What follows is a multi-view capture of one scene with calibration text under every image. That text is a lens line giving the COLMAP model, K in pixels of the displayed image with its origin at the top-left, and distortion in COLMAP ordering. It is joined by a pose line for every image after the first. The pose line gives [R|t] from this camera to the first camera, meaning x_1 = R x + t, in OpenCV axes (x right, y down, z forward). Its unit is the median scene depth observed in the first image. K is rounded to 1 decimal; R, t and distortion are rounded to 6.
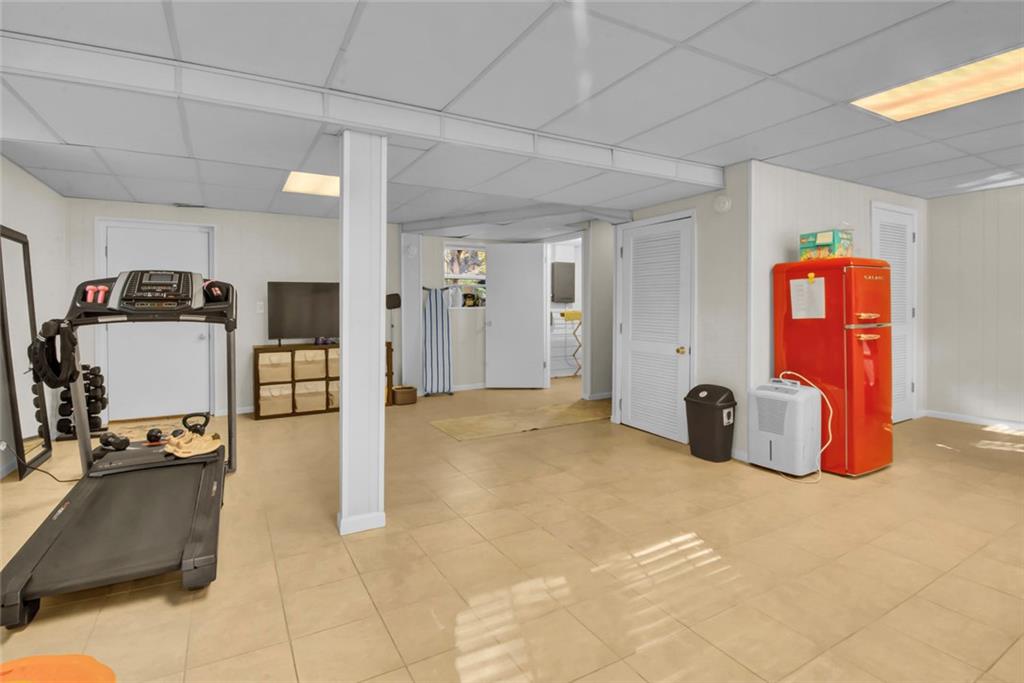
lens RADIAL K [[488.9, 0, 508.5], [0, 488.9, 308.3], [0, 0, 1]] dist [-0.002732, -0.000206]
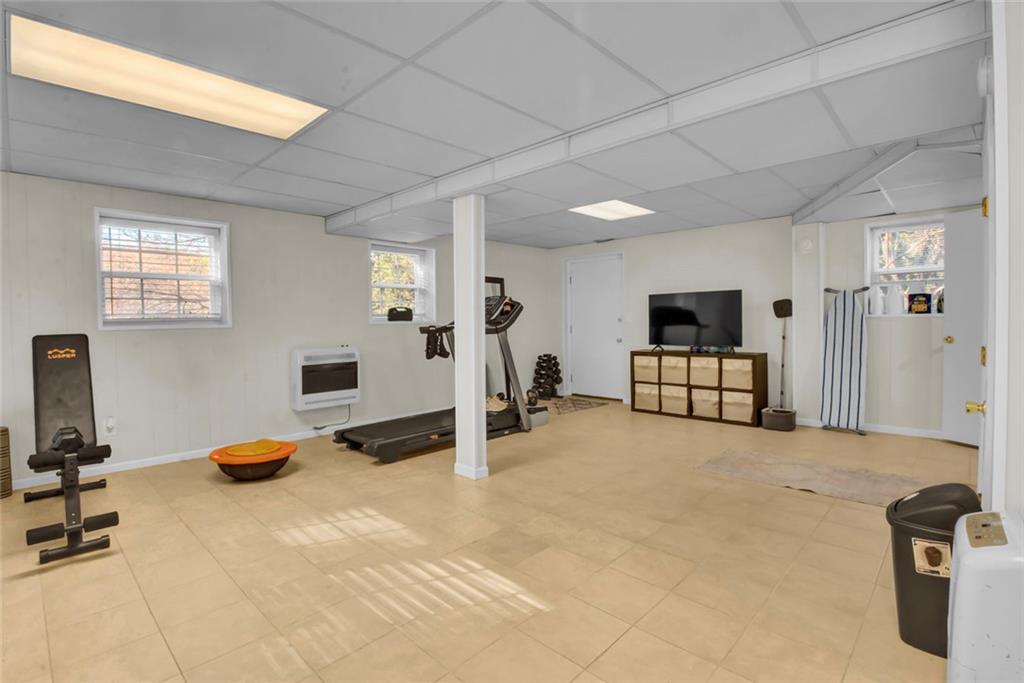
lens RADIAL K [[499.8, 0, 507.8], [0, 499.8, 325.0], [0, 0, 1]] dist [-0.003143, -0.000362]
pose [[0.278207, 0.011036, -0.960458, 0.499881], [0.009442, 0.999854, 0.014223, -0.002698], [0.960475, -0.013025, 0.278062, 0.319959]]
